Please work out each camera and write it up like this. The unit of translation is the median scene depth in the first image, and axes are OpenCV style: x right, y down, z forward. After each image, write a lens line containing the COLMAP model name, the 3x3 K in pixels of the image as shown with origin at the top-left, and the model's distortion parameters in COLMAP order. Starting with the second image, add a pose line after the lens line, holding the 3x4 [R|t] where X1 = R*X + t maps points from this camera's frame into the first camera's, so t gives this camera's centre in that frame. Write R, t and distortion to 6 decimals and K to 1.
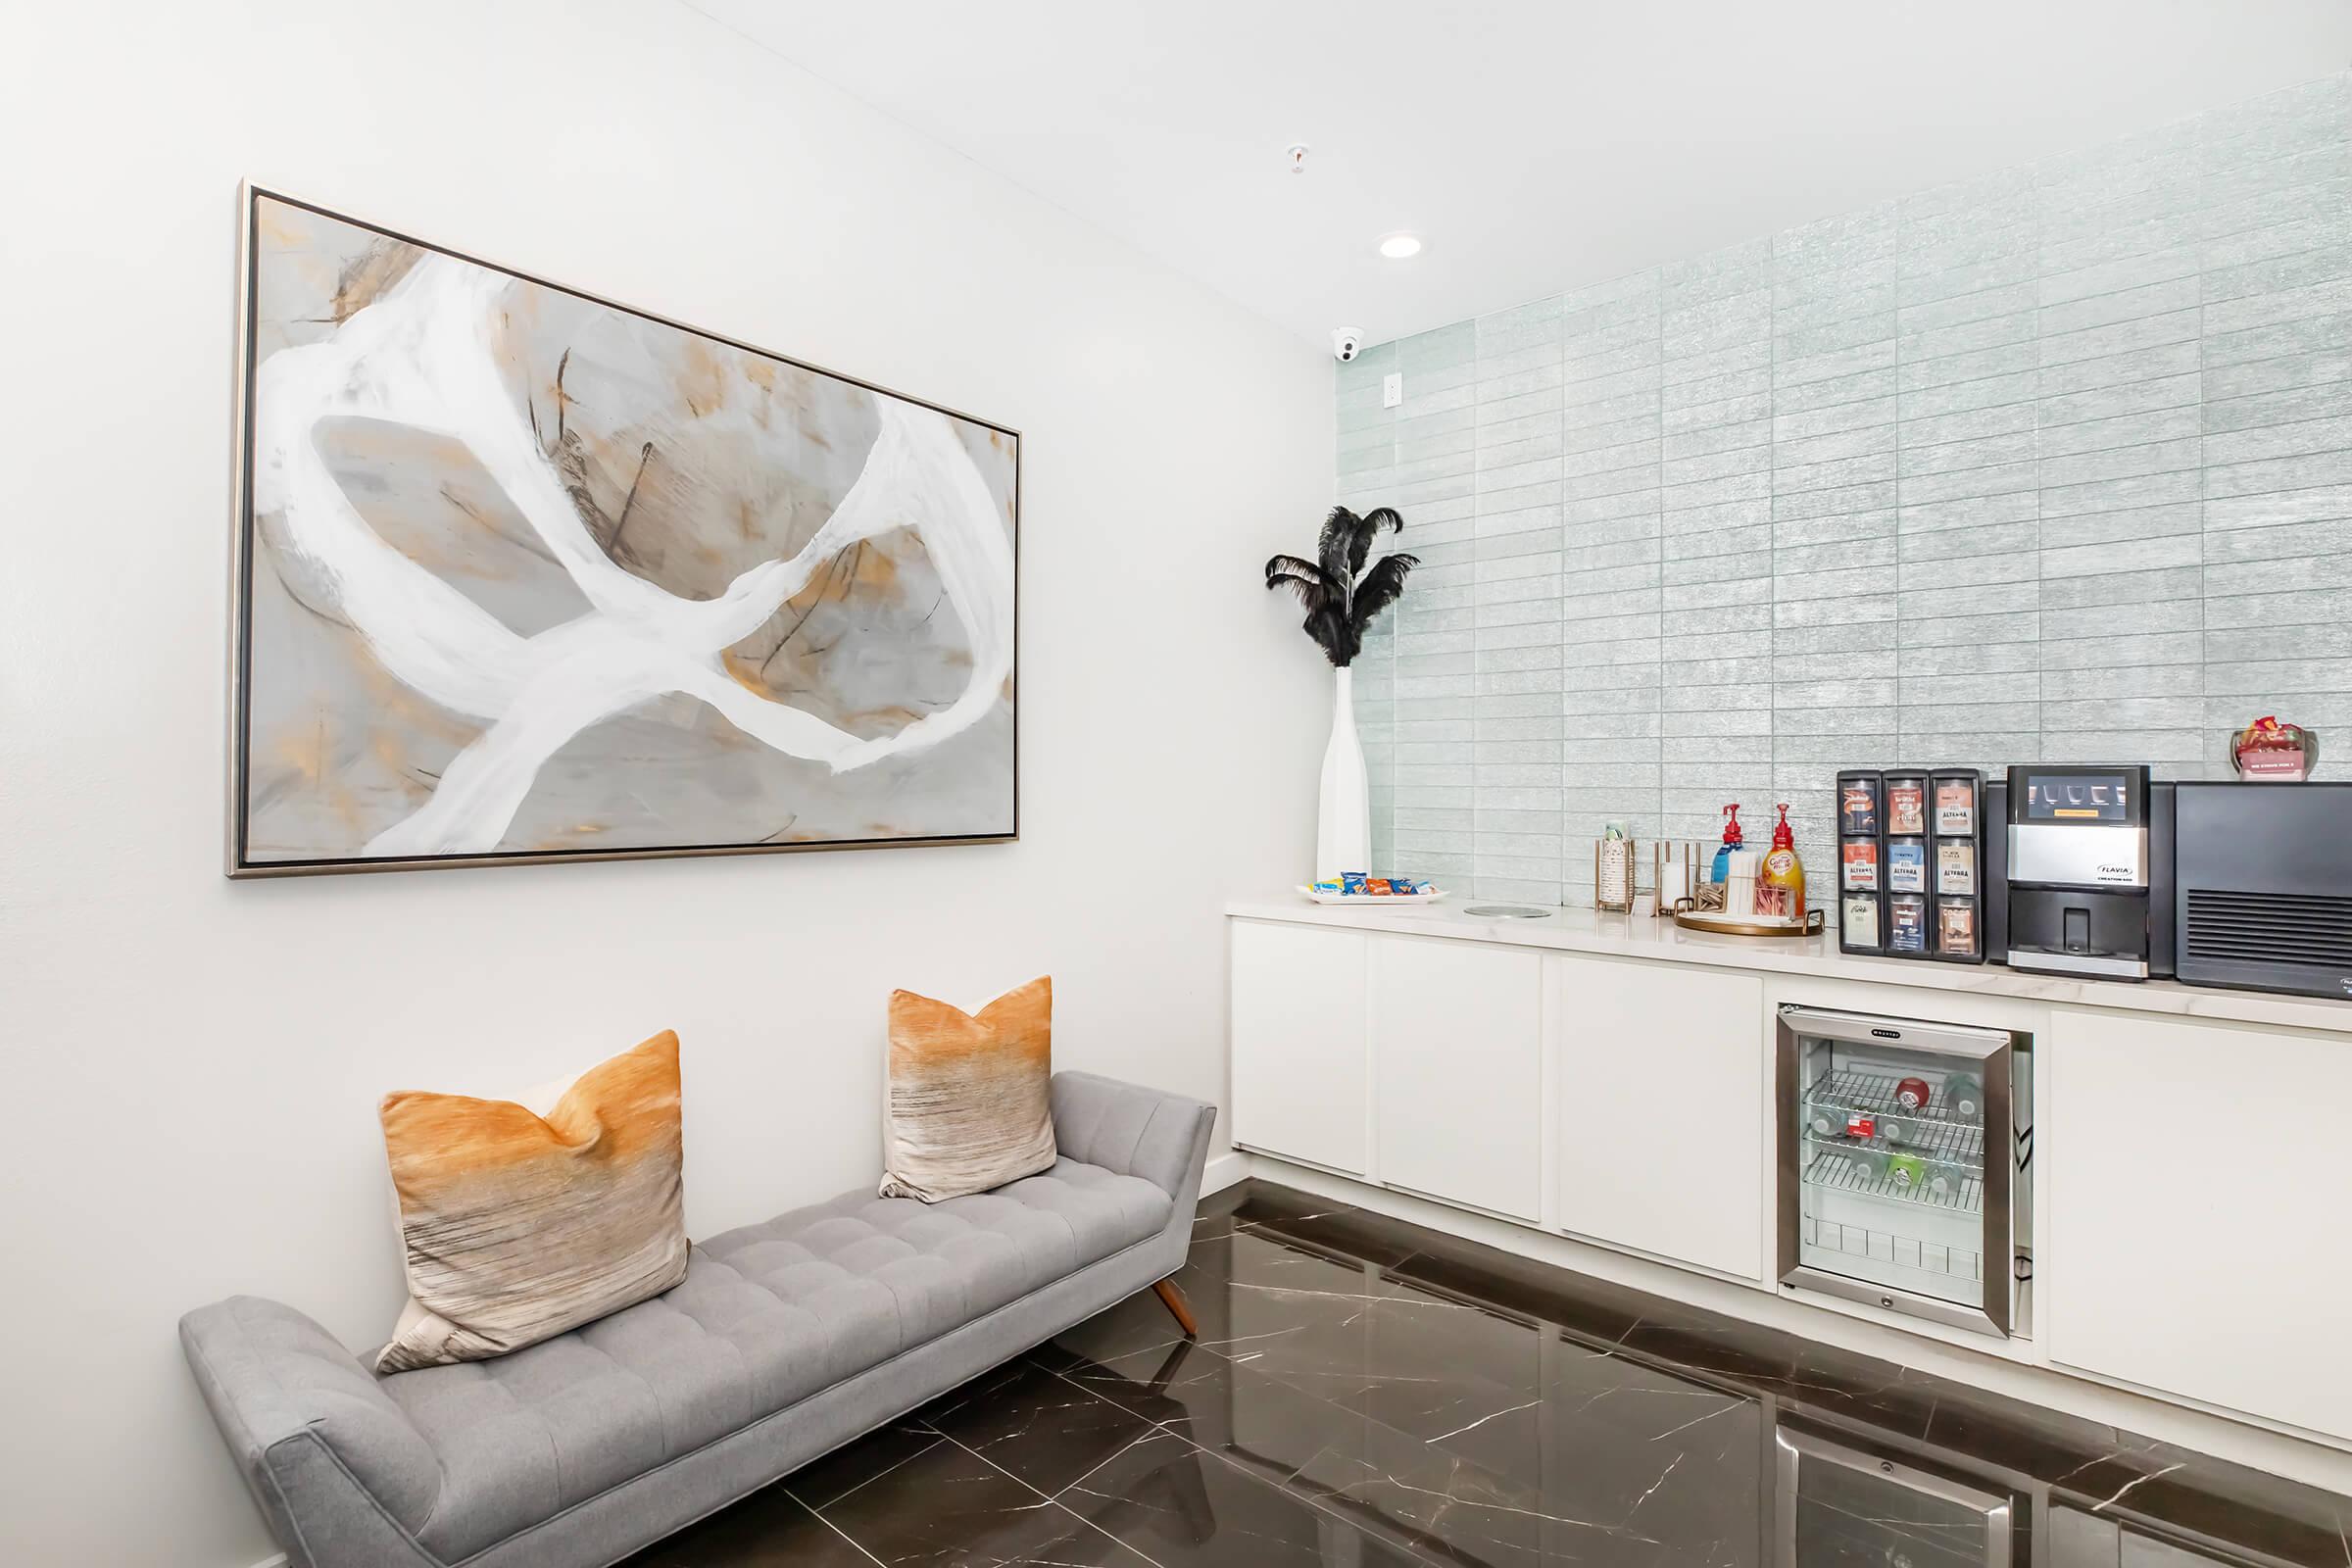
lens RADIAL K [[1100.7, 0, 1174.8], [0, 1100.7, 782.0], [0, 0, 1]] dist [0.000253, -0.000113]
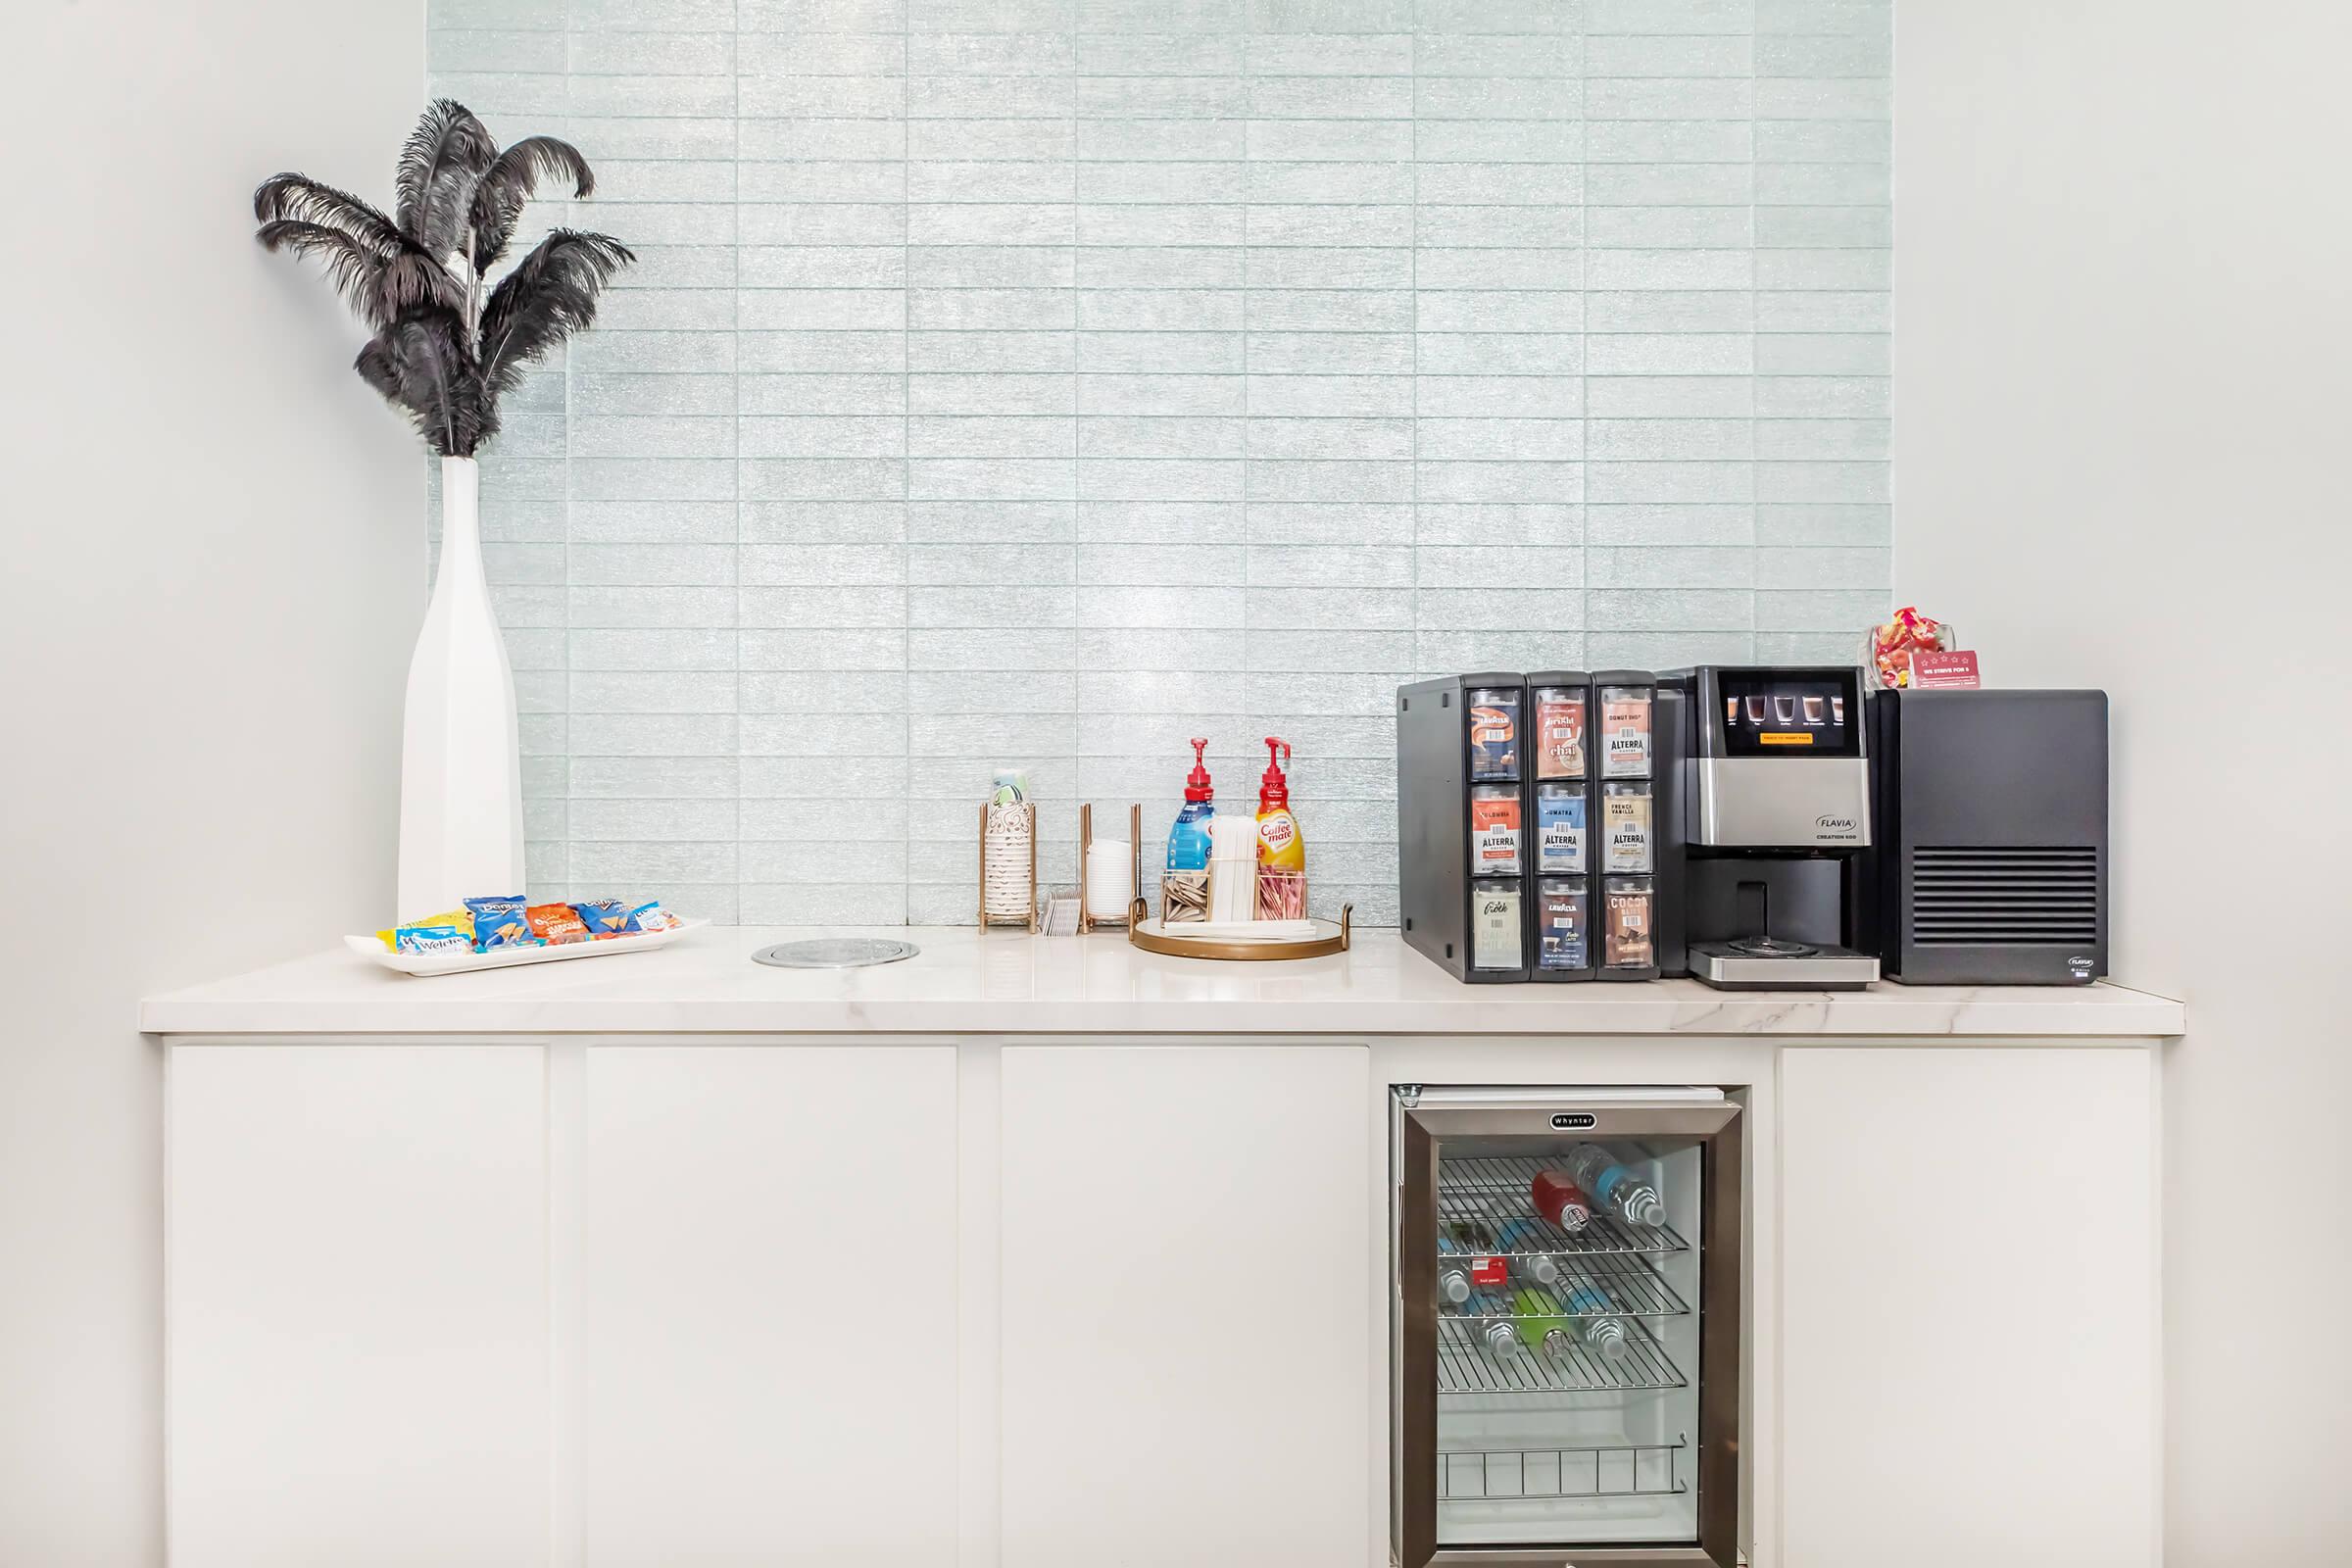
lens RADIAL K [[1276.3, 0, 1157.4], [0, 1276.3, 743.4], [0, 0, 1]] dist [0.002364, 0.000339]
pose [[0.759545, -0.010202, 0.650375, 0.029092], [0.005066, 0.999939, 0.009769, 0.015639], [-0.650435, -0.004125, 0.759551, 0.475046]]
